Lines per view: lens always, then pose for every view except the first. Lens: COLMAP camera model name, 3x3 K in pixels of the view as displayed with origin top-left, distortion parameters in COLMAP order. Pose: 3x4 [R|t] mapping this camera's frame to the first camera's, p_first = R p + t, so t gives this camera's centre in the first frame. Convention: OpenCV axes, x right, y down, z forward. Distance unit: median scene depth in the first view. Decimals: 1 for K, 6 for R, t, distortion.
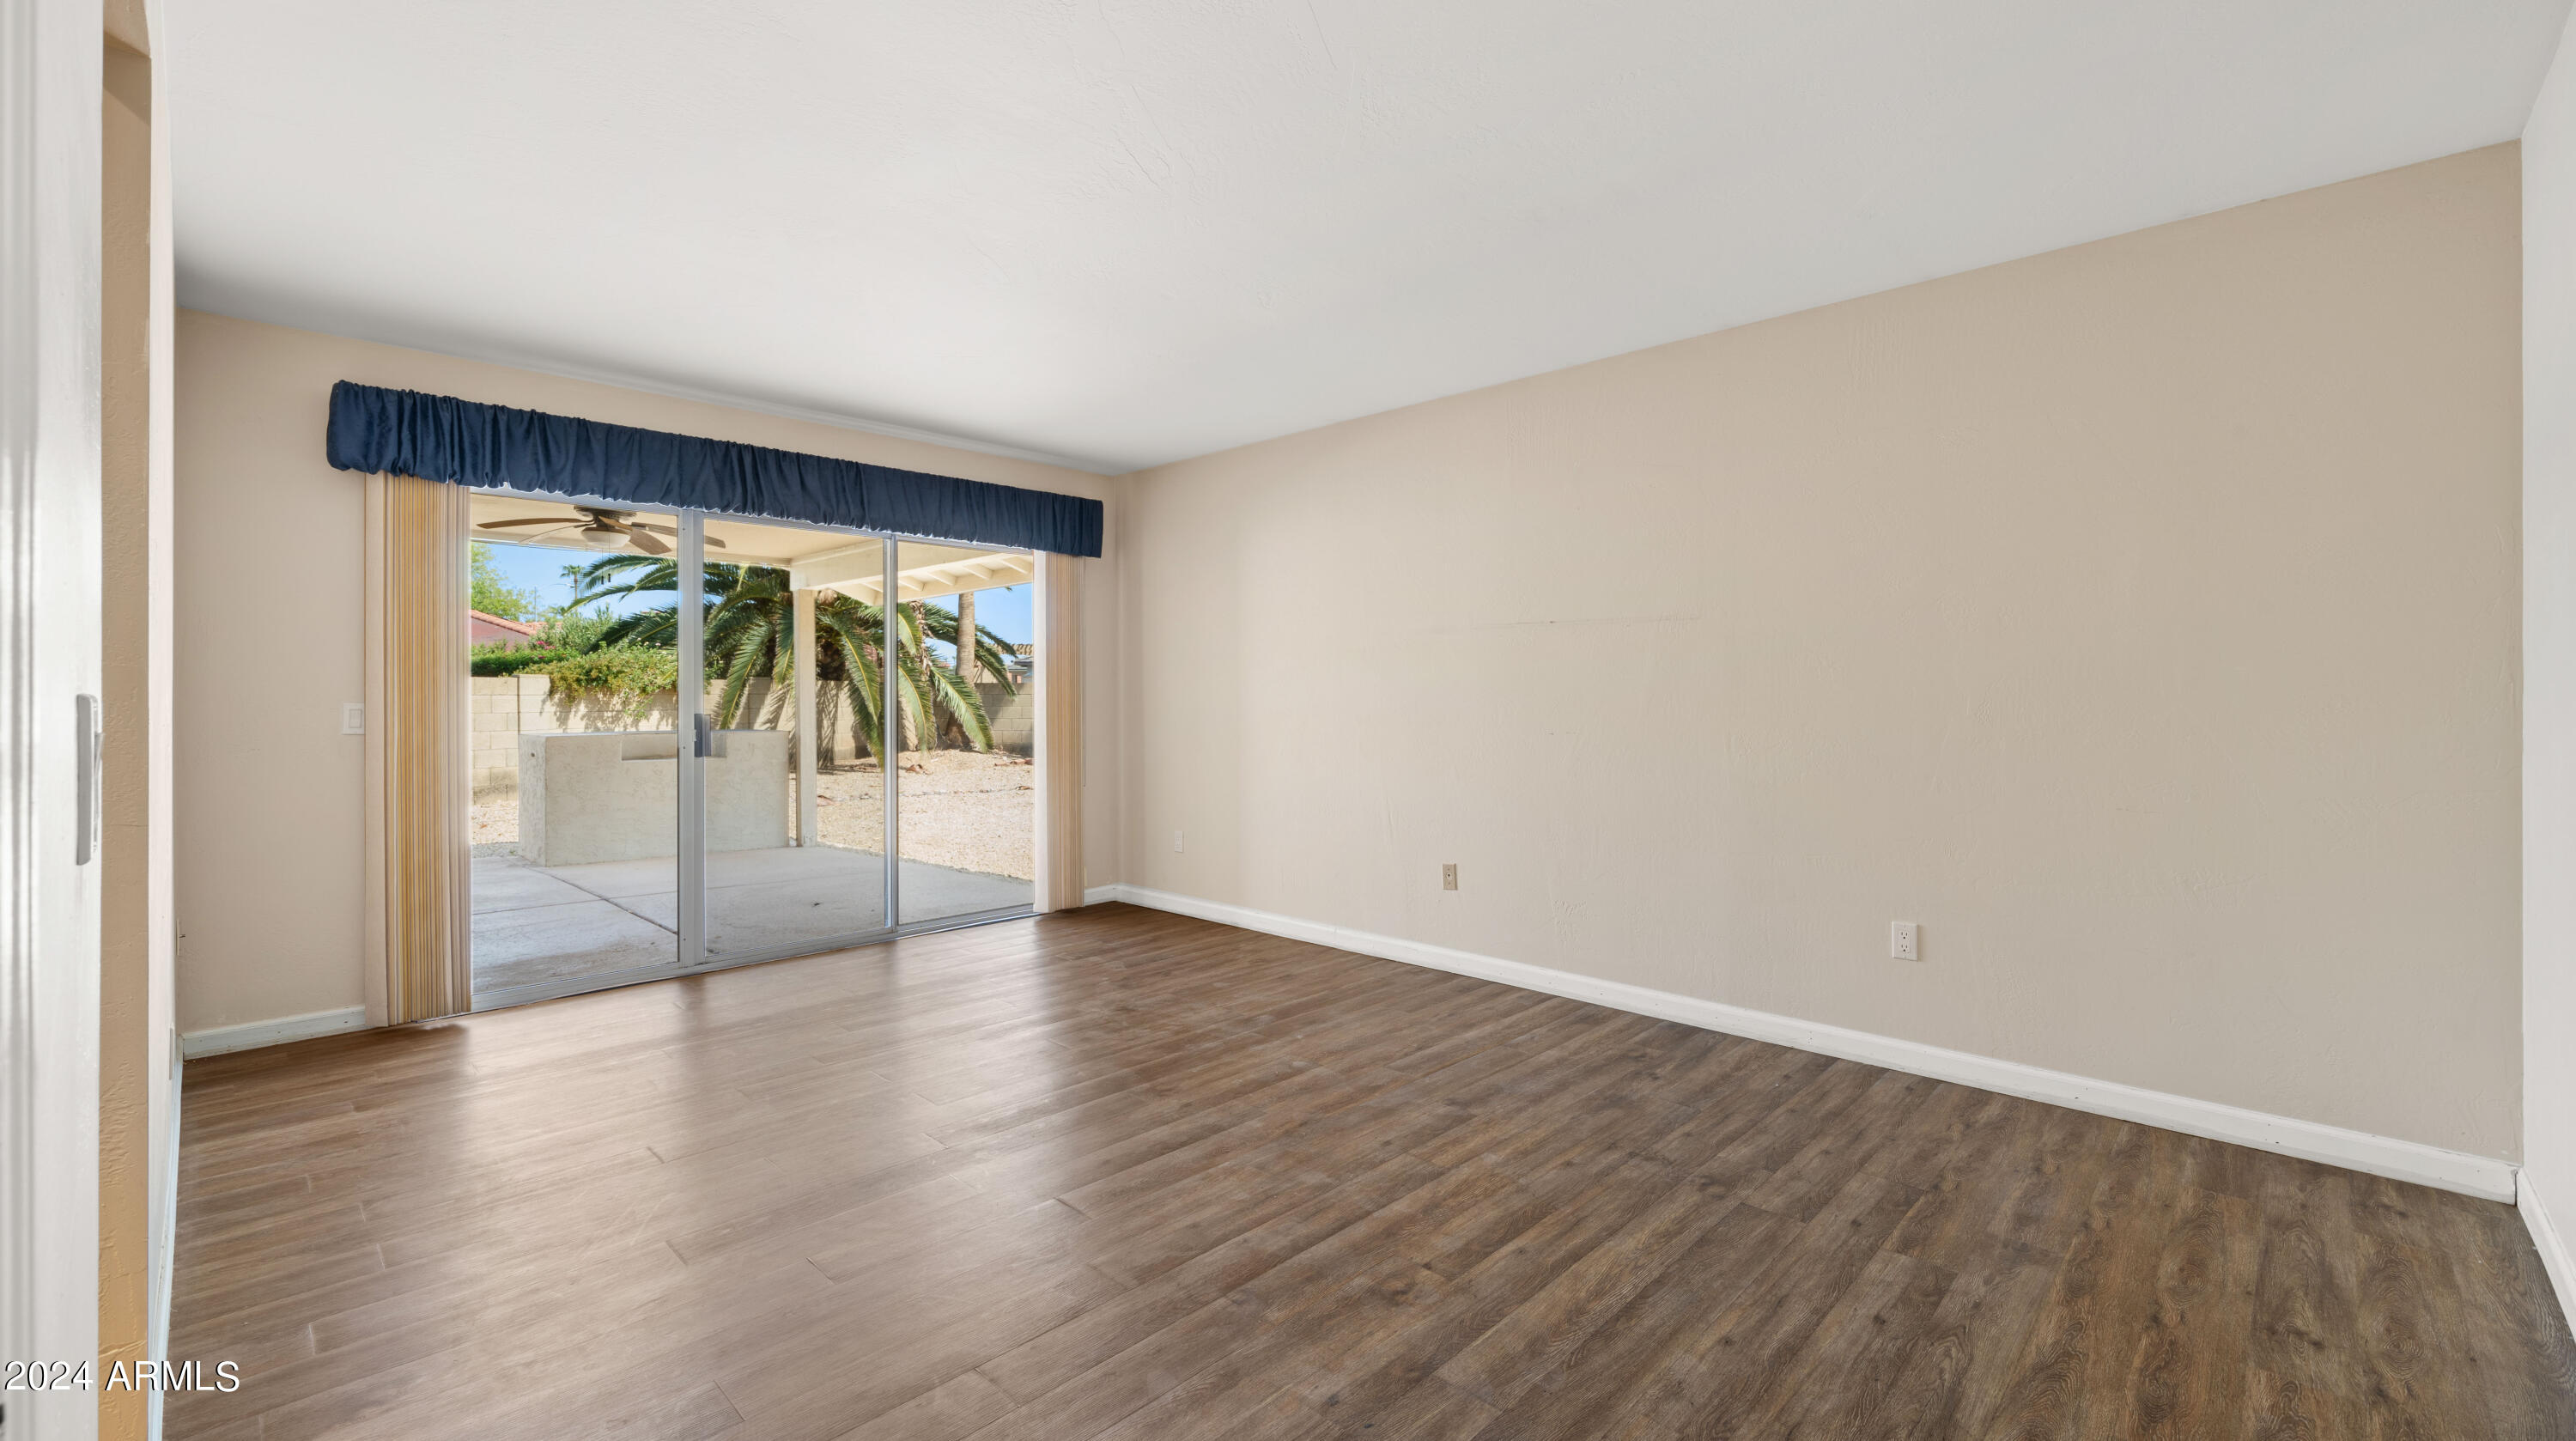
lens RADIAL K [[1048.6, 0, 1304.1], [0, 1048.6, 702.6], [0, 0, 1]] dist [-0.002113, -0.000013]
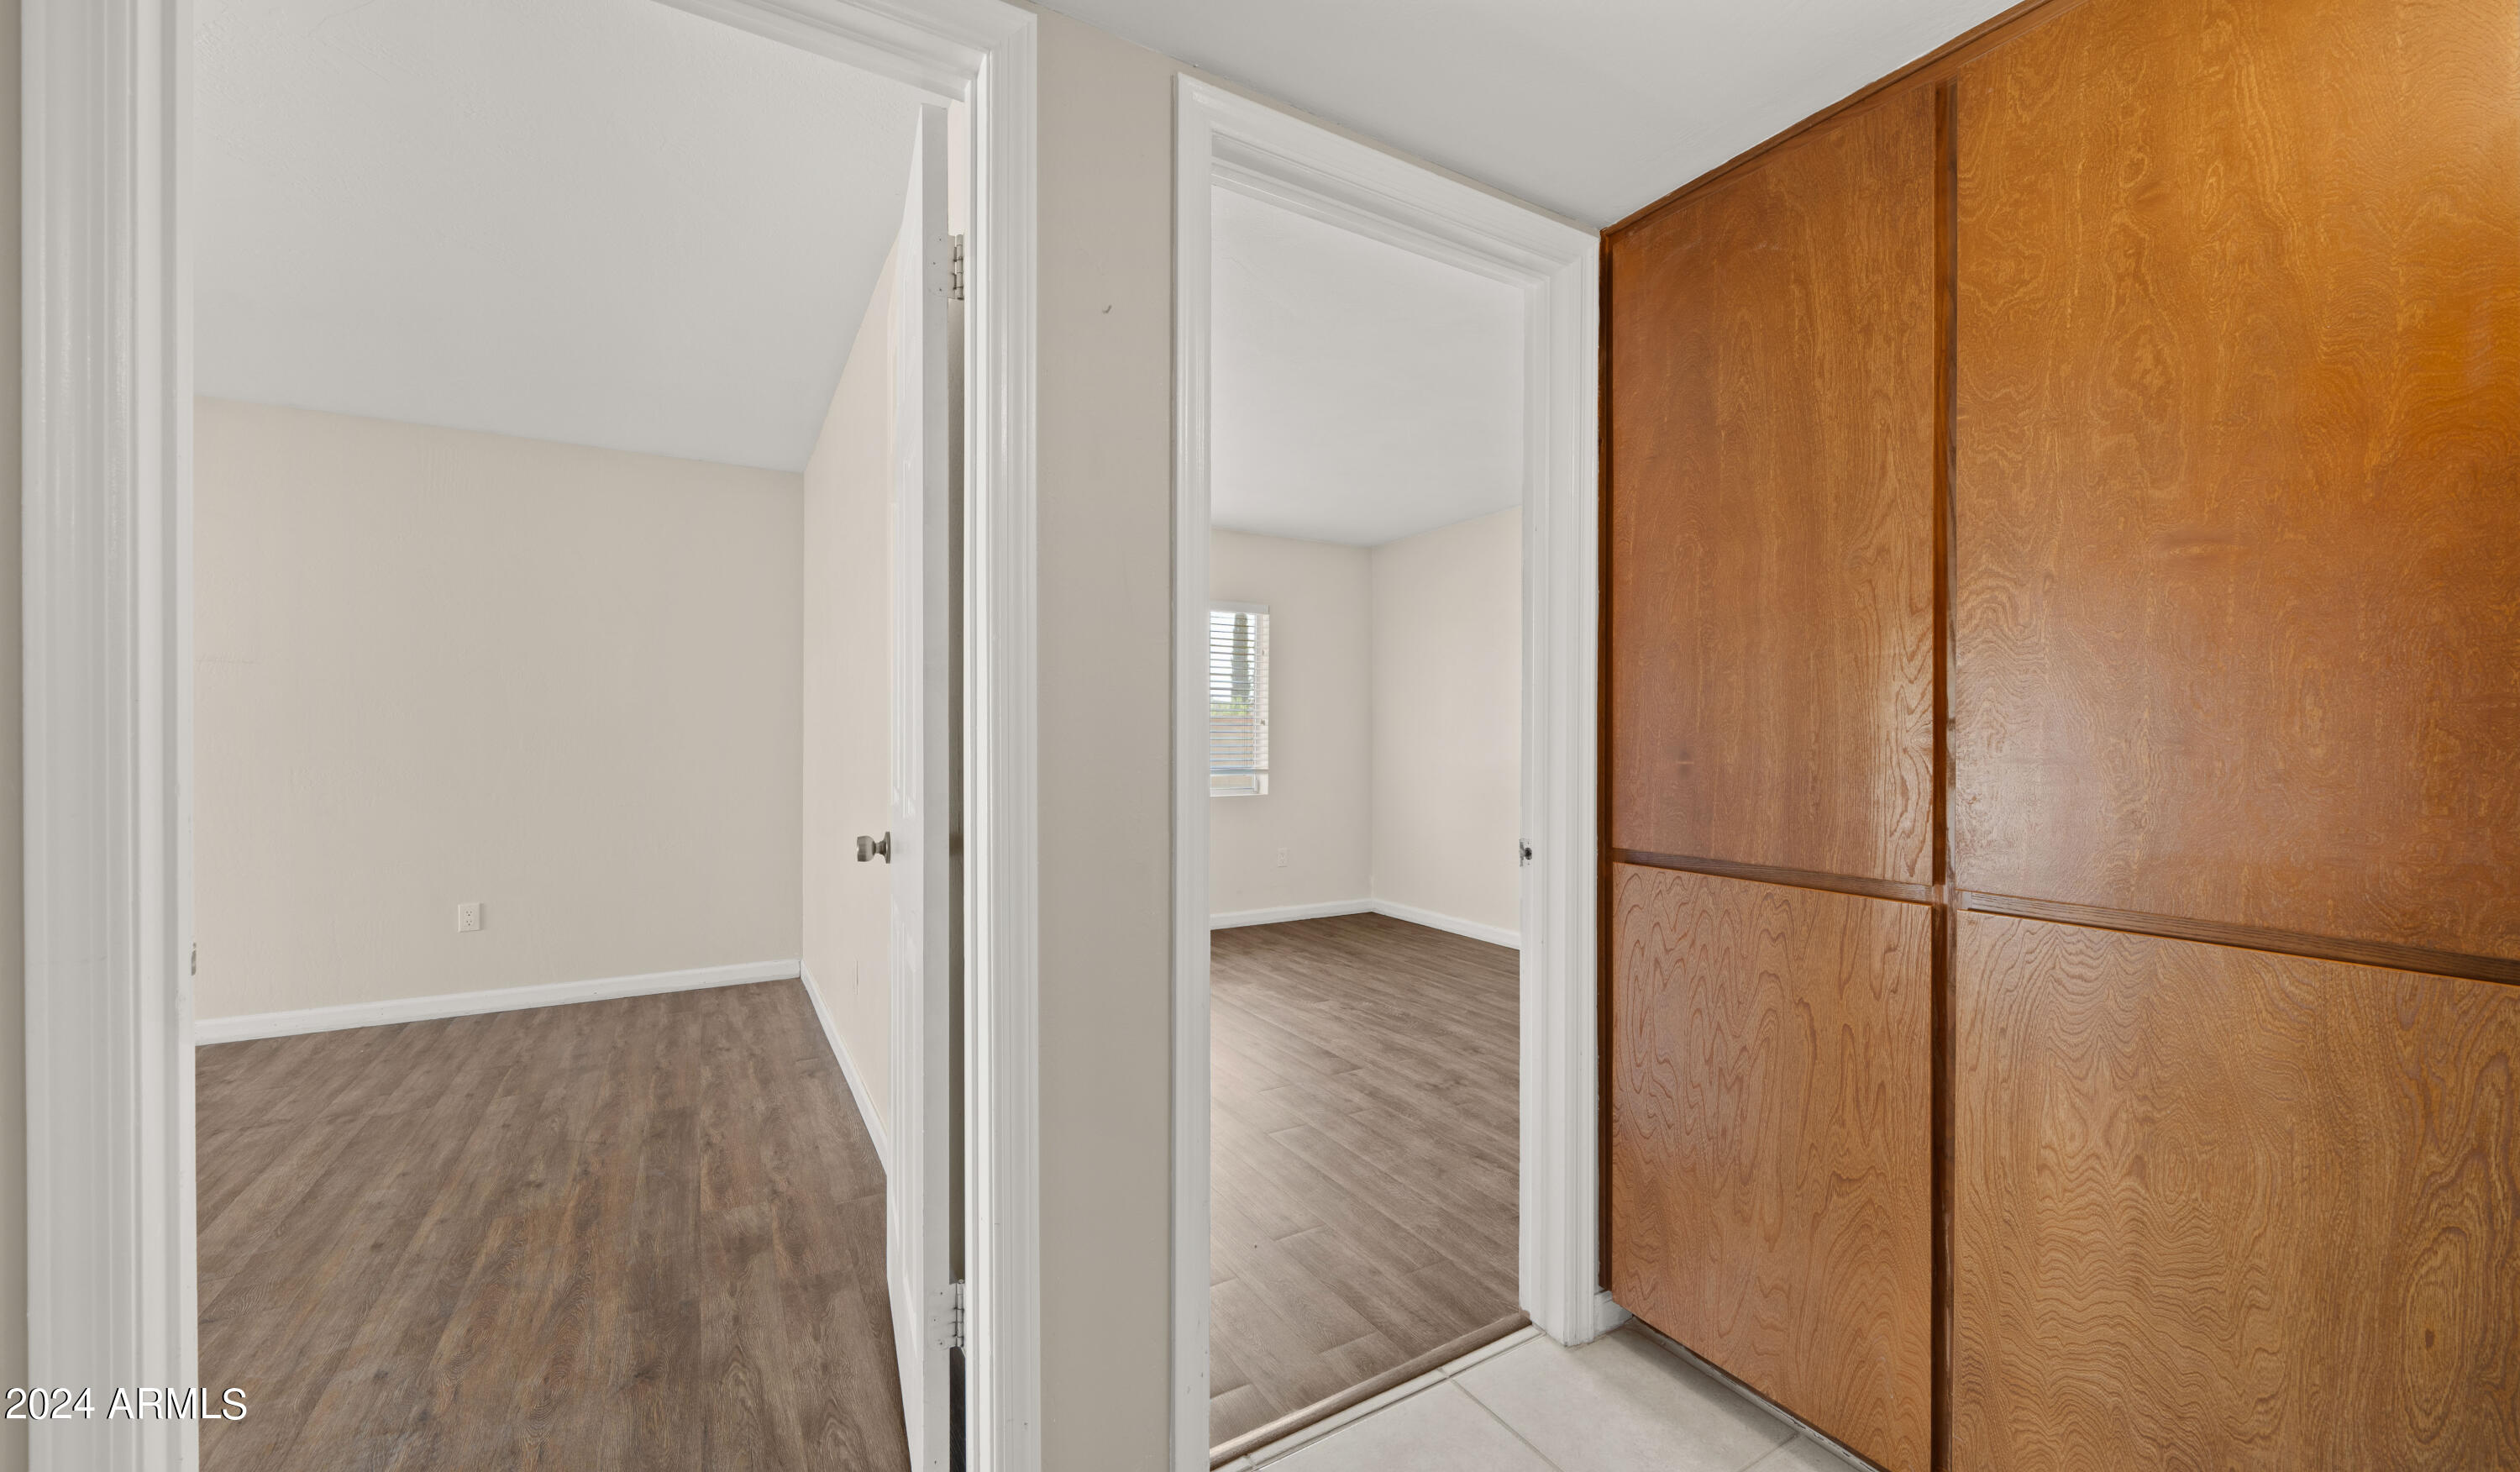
lens RADIAL K [[952.6, 0, 1260.0], [0, 952.6, 736.0], [0, 0, 1]] dist [-0.001153, -0.000244]
pose [[0.267427, 0.003535, 0.963572, -0.468929], [0.001920, 0.999989, -0.004201, 0.001688], [-0.963576, 0.002973, 0.267417, -0.430521]]
